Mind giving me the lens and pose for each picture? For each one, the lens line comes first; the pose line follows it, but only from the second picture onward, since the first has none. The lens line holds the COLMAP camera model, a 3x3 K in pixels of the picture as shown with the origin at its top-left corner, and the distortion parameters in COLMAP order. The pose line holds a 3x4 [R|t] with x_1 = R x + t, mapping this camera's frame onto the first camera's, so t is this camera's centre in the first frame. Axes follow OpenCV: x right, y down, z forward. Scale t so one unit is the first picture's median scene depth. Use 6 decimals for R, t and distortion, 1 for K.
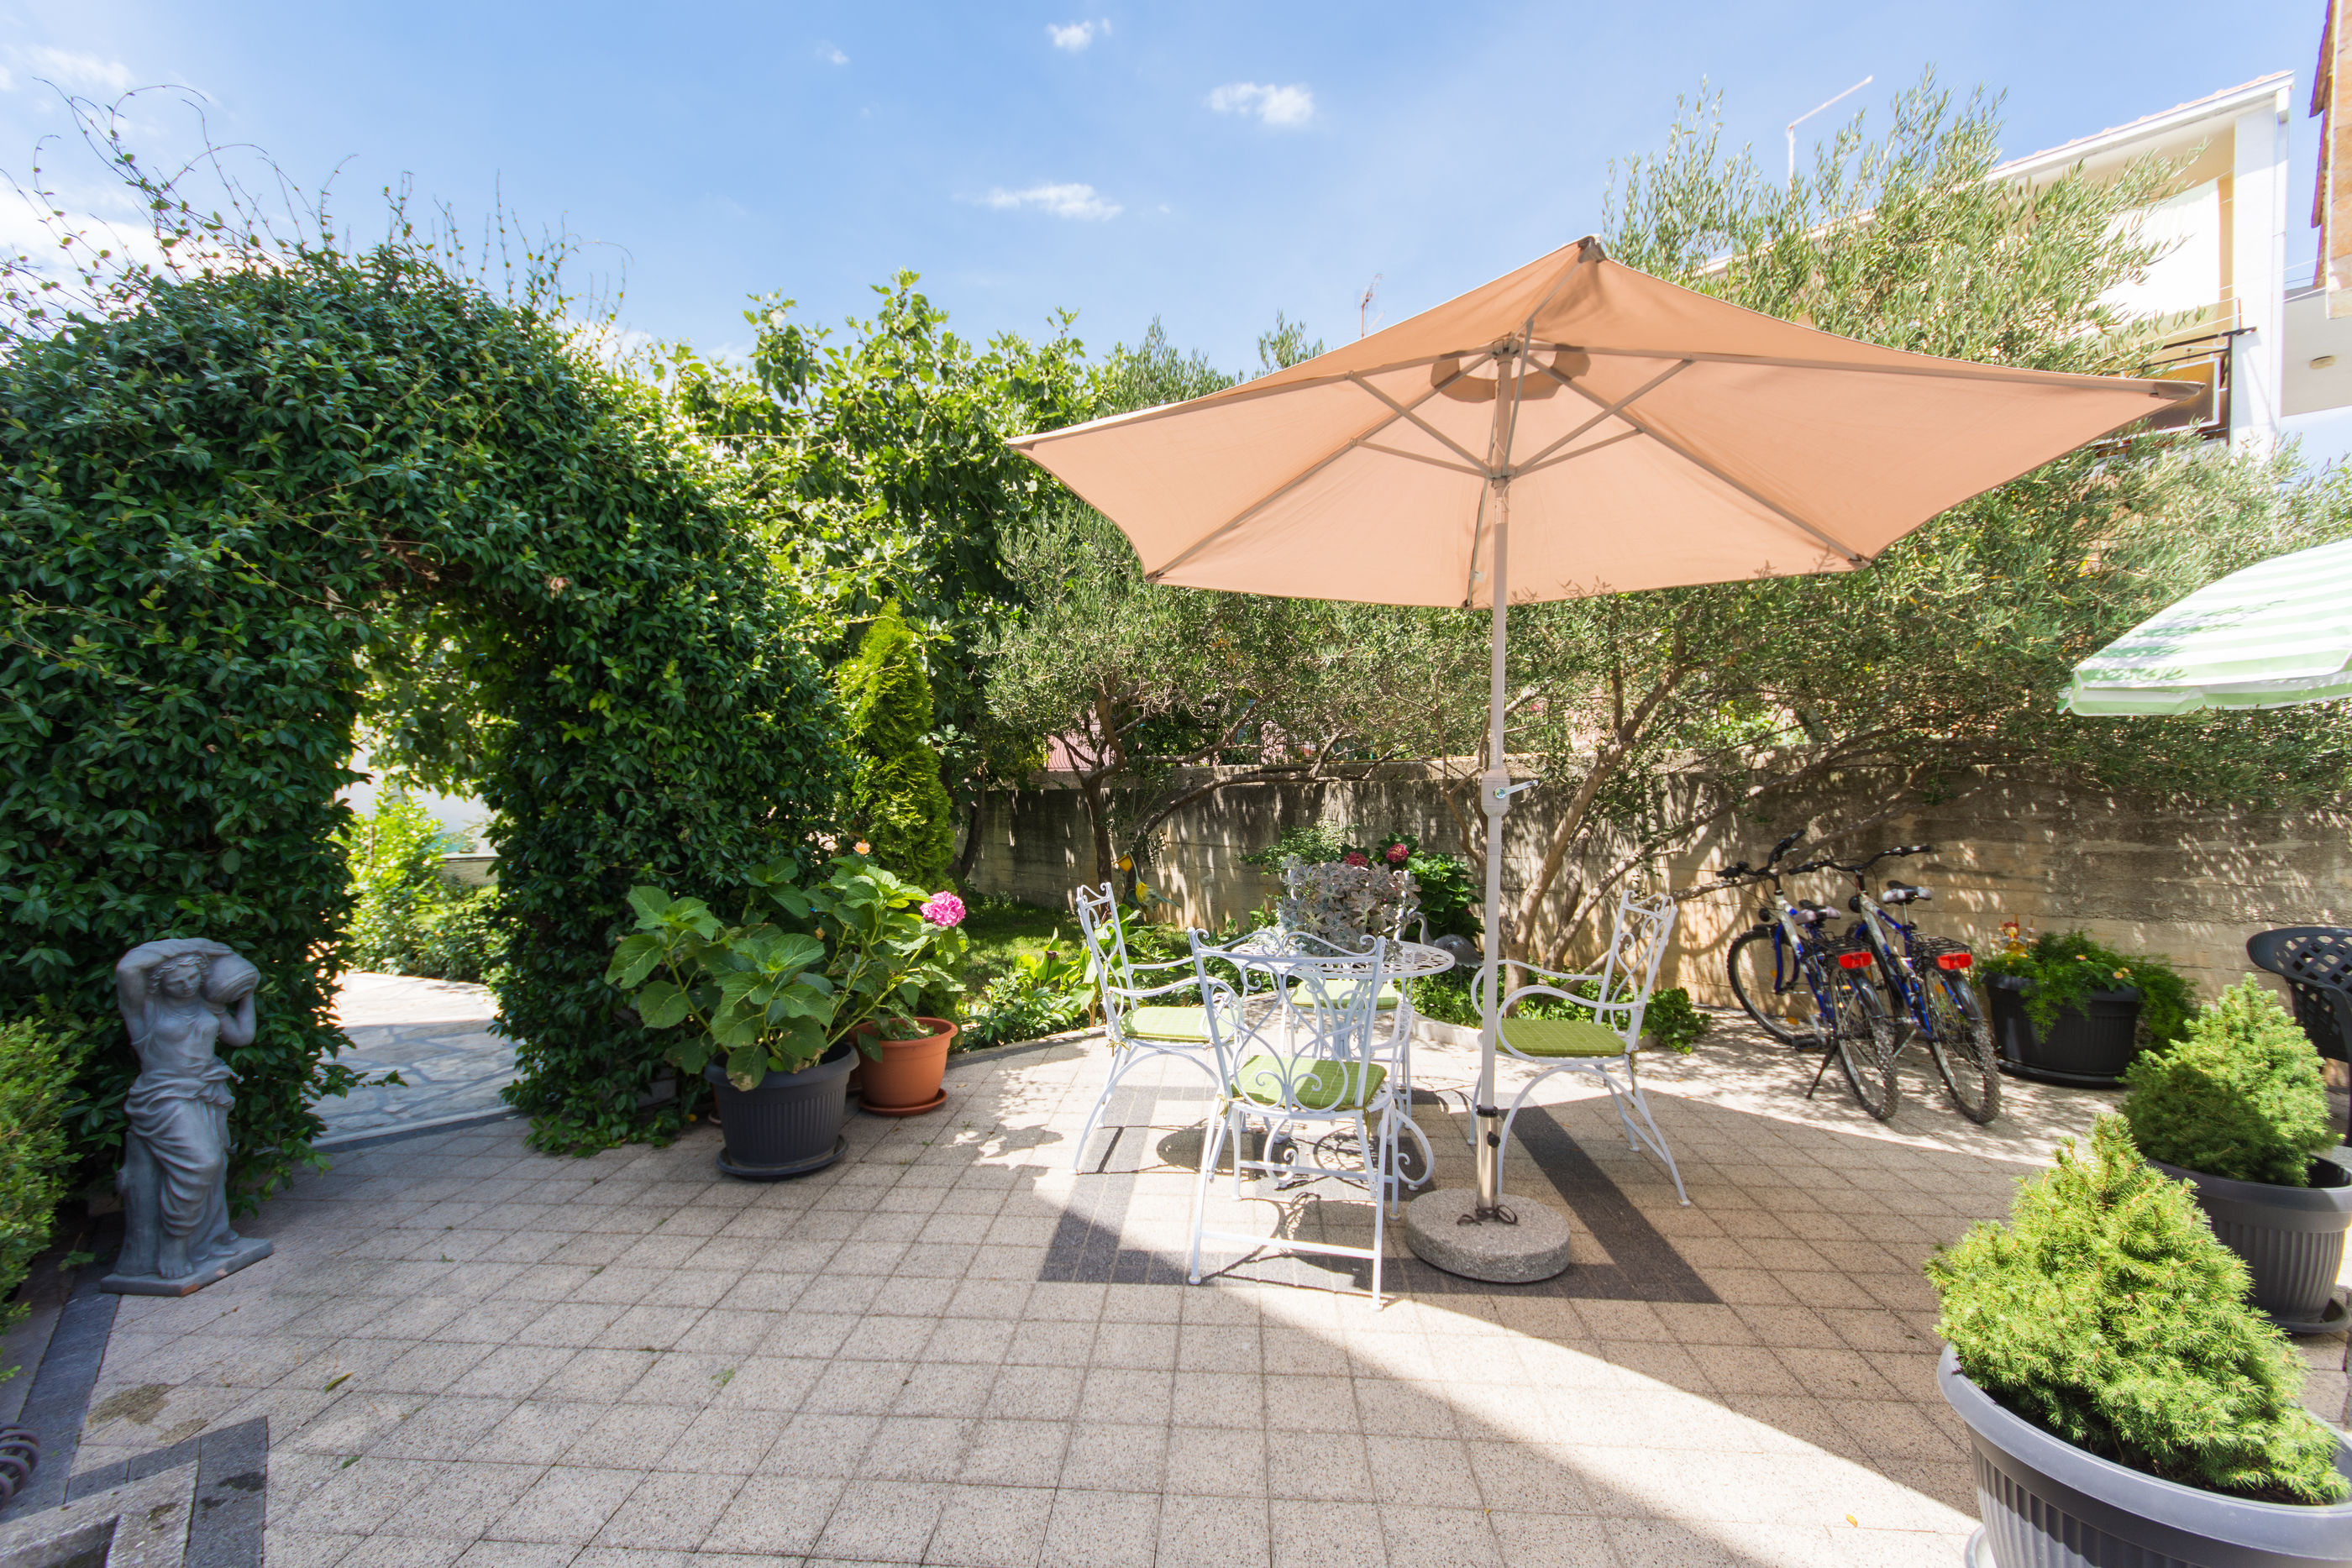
lens RADIAL K [[1028.9, 0, 1177.1], [0, 1028.9, 787.7], [0, 0, 1]] dist [0.009978, -0.003528]
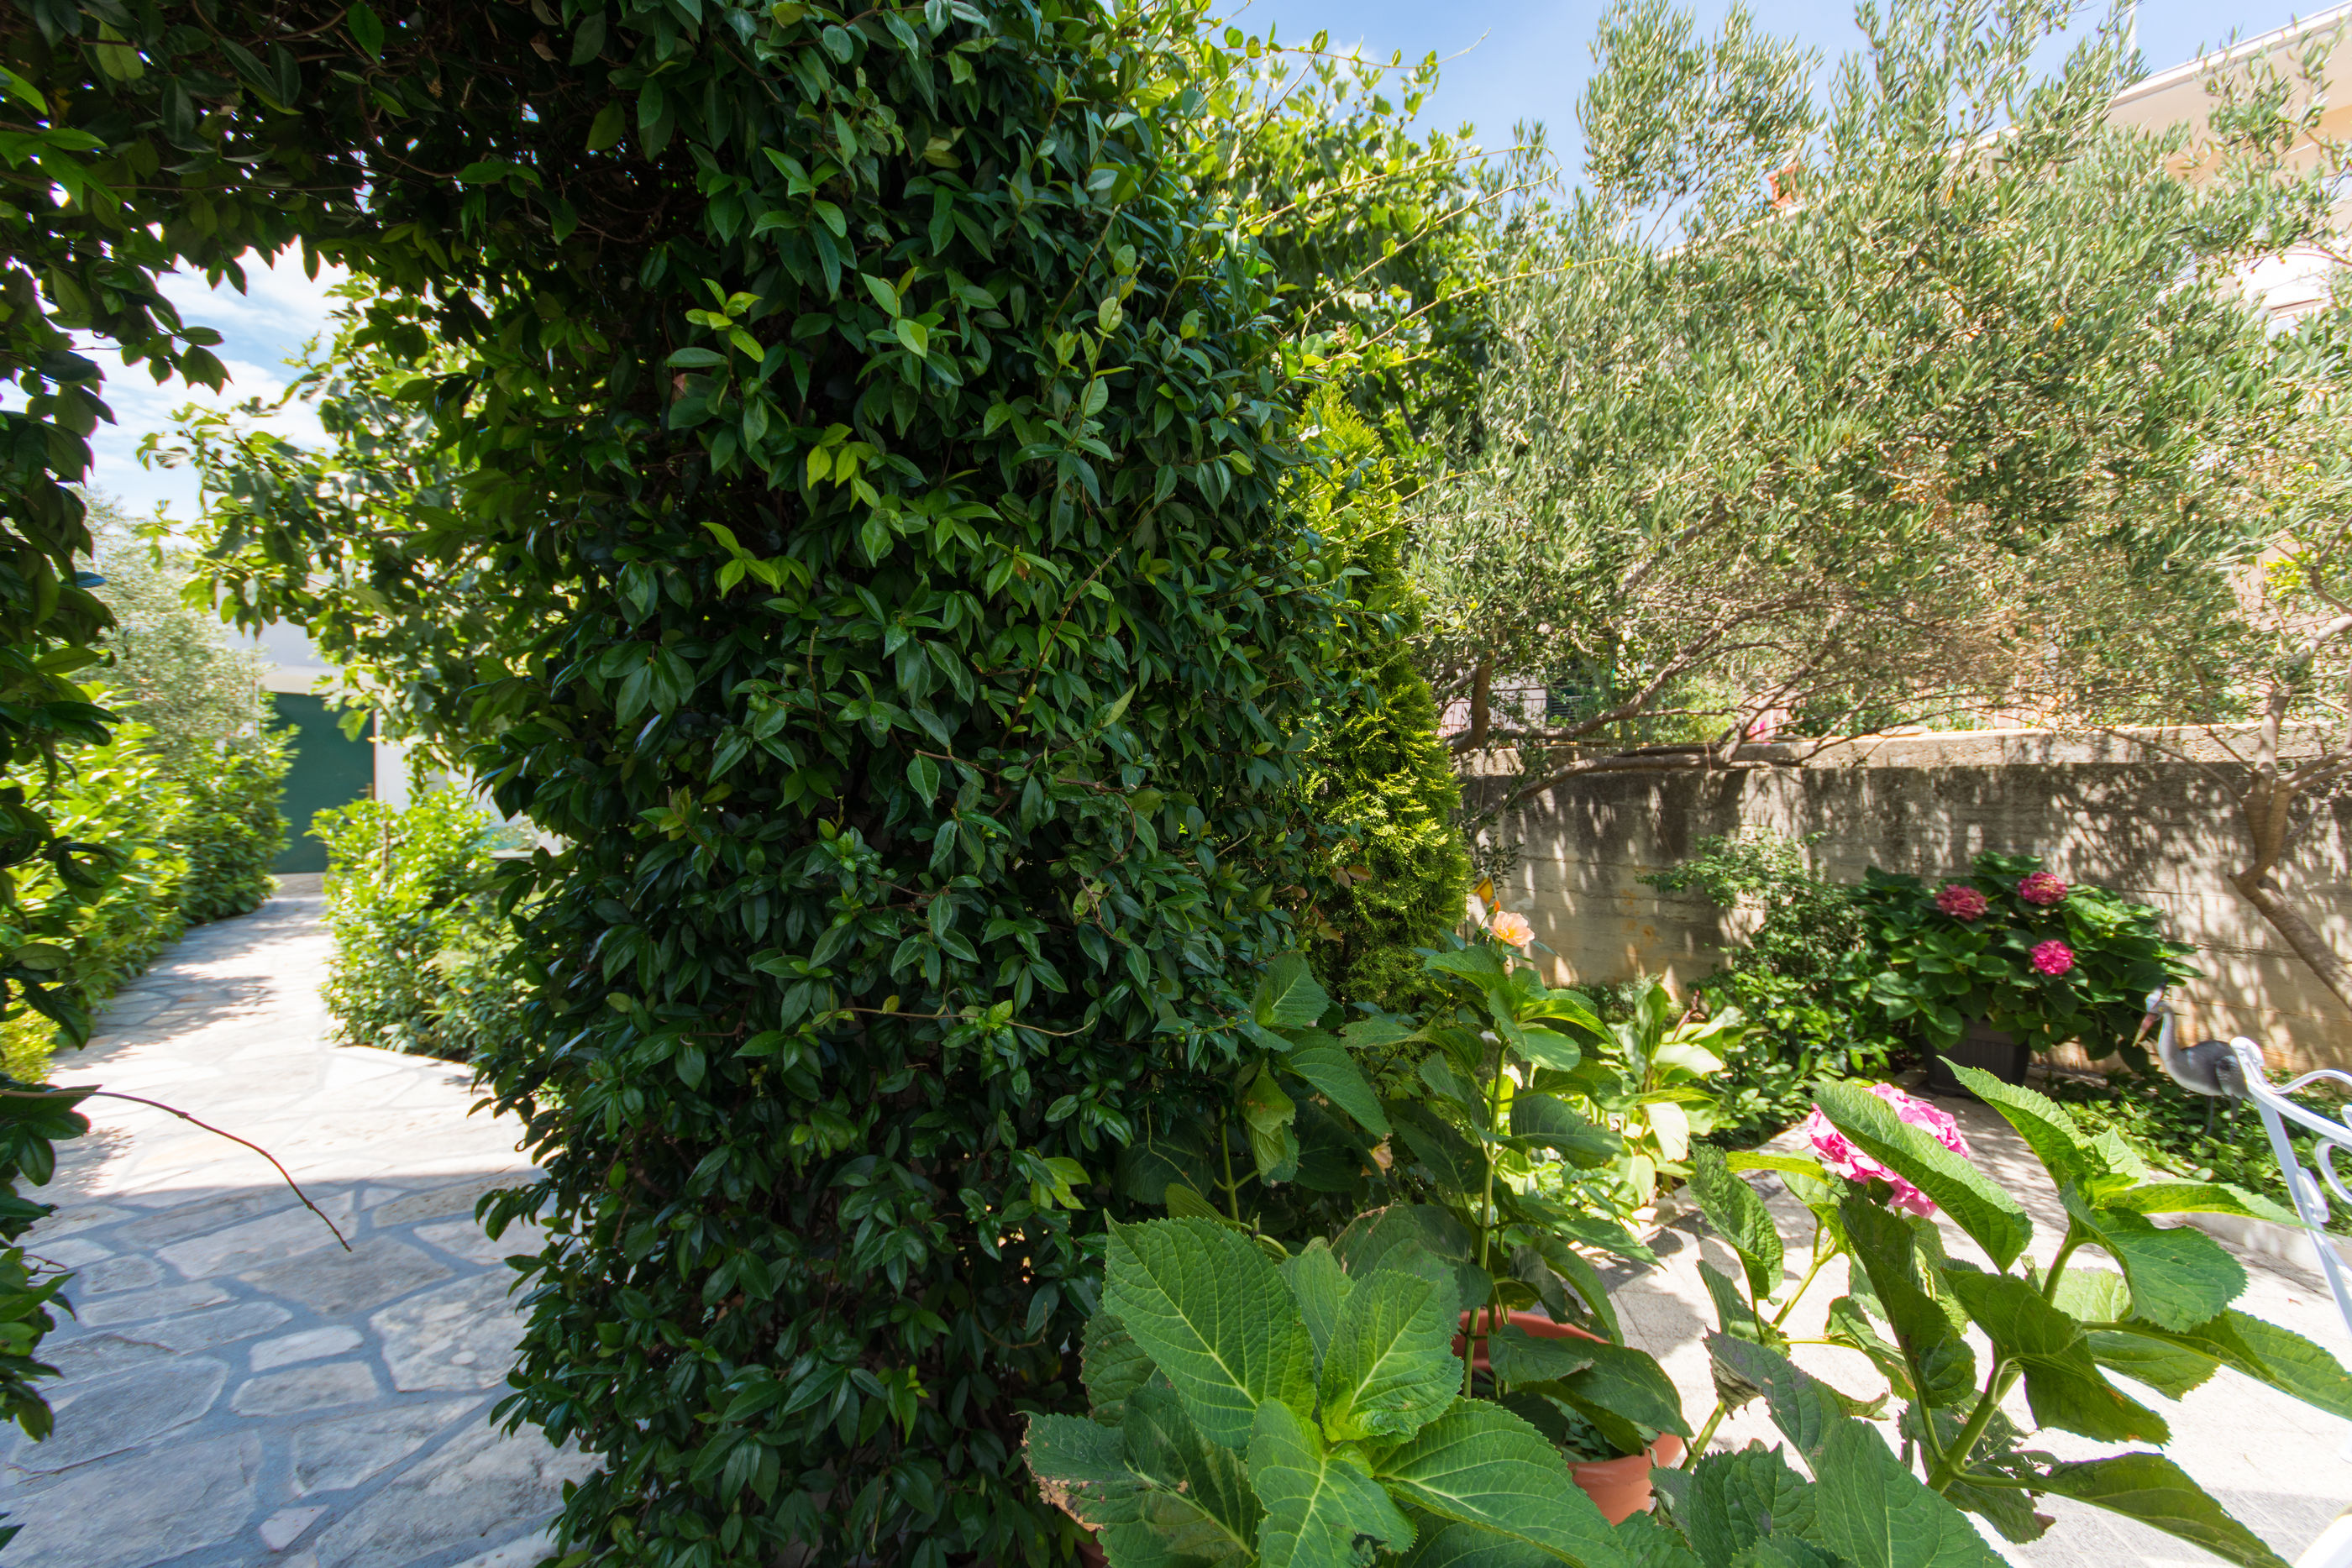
lens RADIAL K [[1028.9, 0, 1175.4], [0, 1028.9, 784.3], [0, 0, 1]] dist [0.009978, -0.003528]
pose [[0.998829, 0.006294, -0.047974, -0.233735], [-0.006097, 0.999972, 0.004235, 0.004789], [0.047999, -0.003938, 0.998840, 0.369038]]
